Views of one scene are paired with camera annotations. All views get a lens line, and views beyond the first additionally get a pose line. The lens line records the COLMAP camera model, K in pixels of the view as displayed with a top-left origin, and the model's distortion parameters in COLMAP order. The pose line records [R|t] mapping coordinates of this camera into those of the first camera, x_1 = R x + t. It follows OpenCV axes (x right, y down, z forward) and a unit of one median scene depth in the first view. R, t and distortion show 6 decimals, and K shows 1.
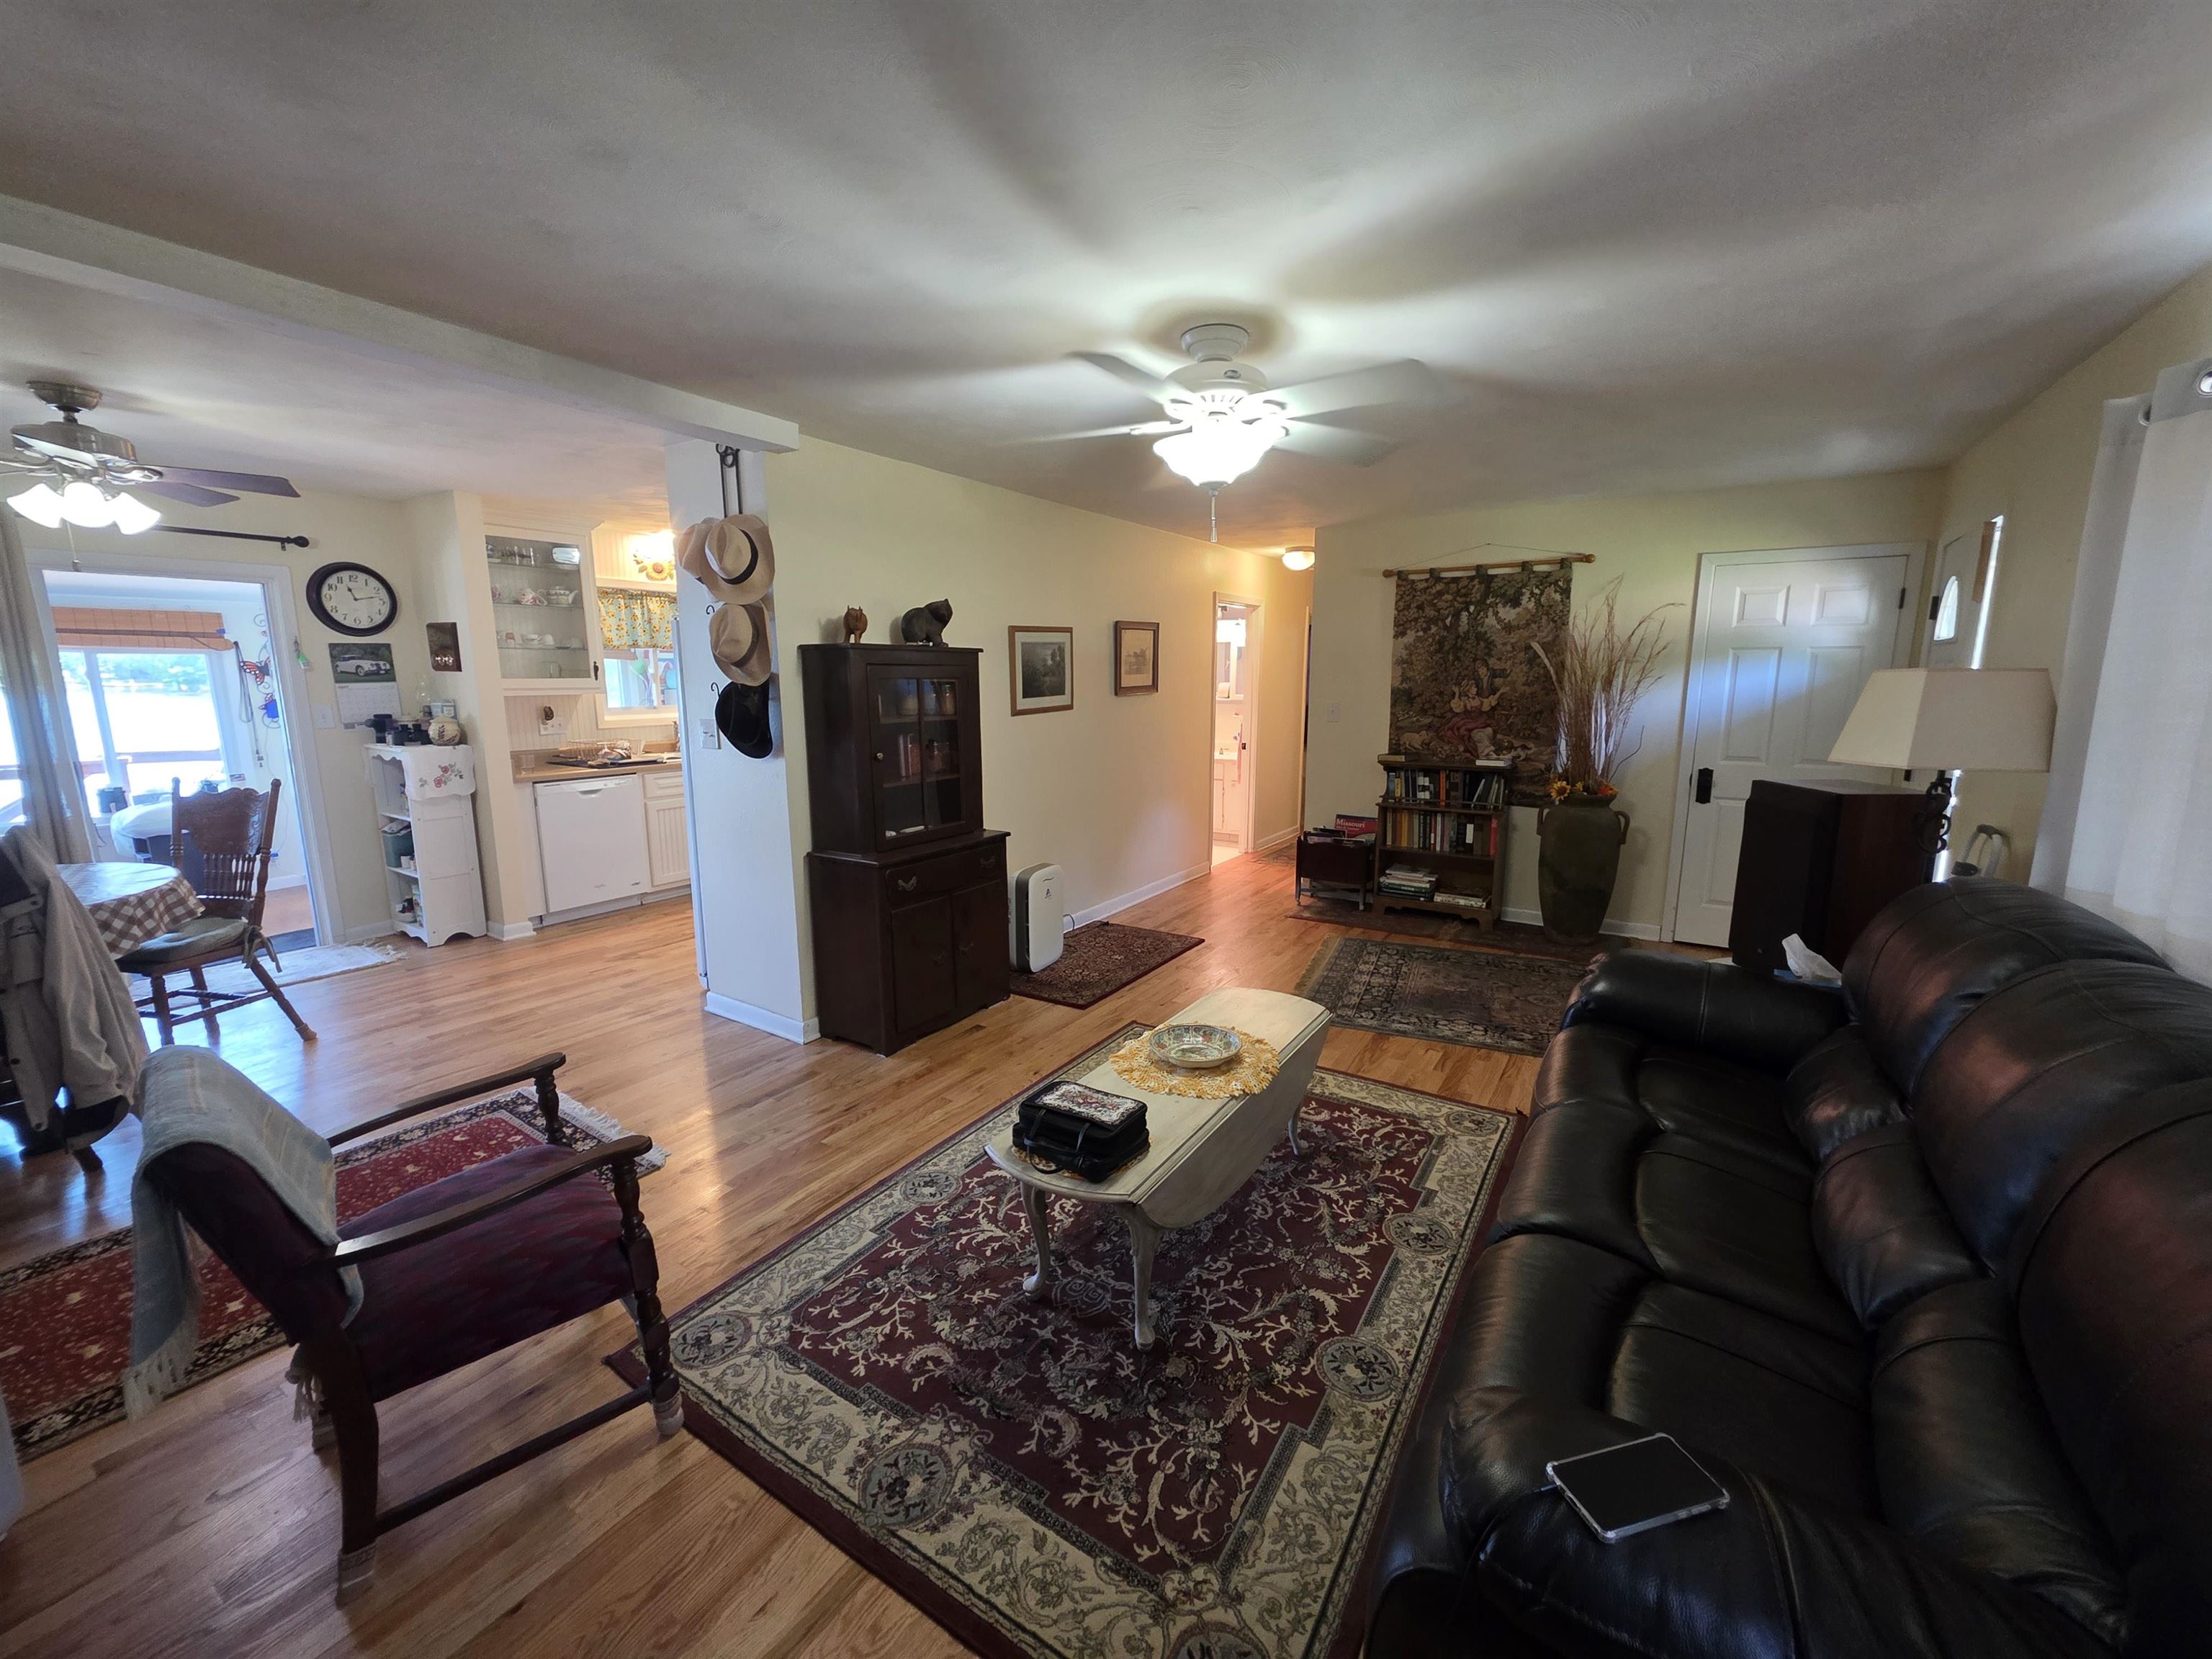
lens RADIAL K [[888.9, 0, 1111.0], [0, 888.9, 828.0], [0, 0, 1]] dist [0.003024, -0.001205]
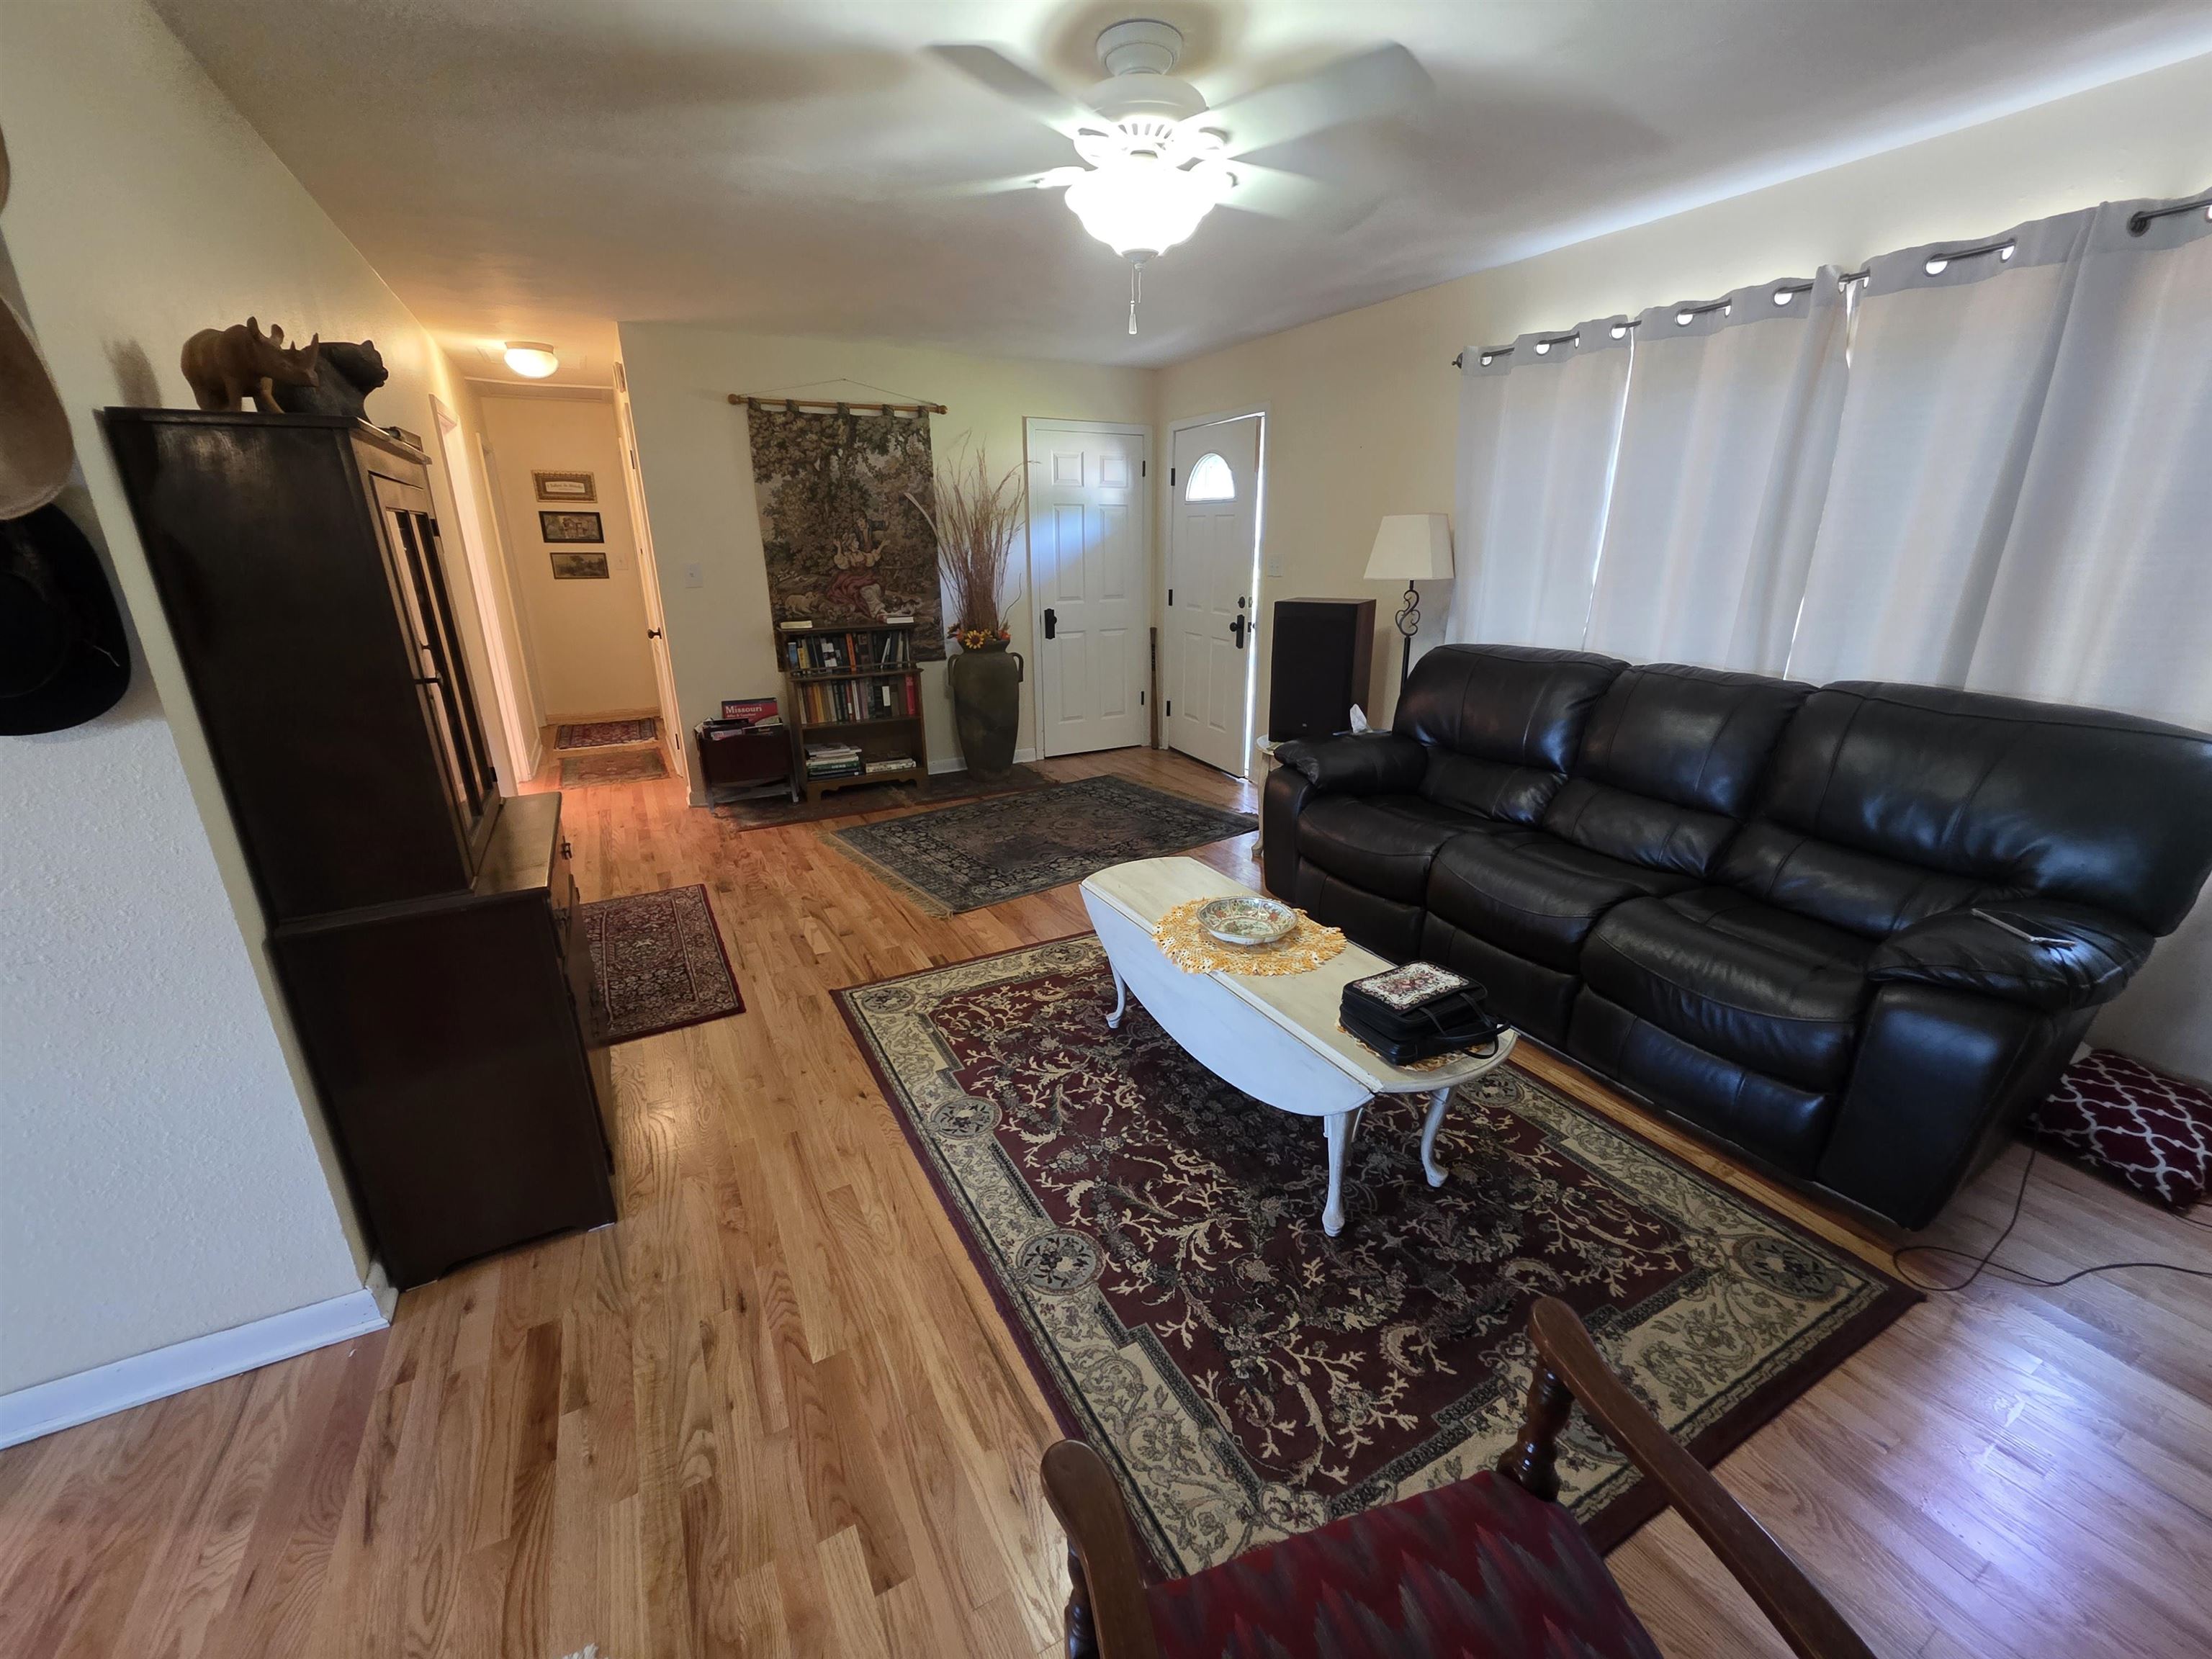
lens RADIAL K [[888.9, 0, 1112.2], [0, 888.9, 827.9], [0, 0, 1]] dist [0.003024, -0.001205]
pose [[0.482069, -0.273399, 0.832384, -0.356141], [0.155786, 0.961674, 0.225642, -0.039299], [-0.862172, 0.020899, 0.506184, 0.320813]]
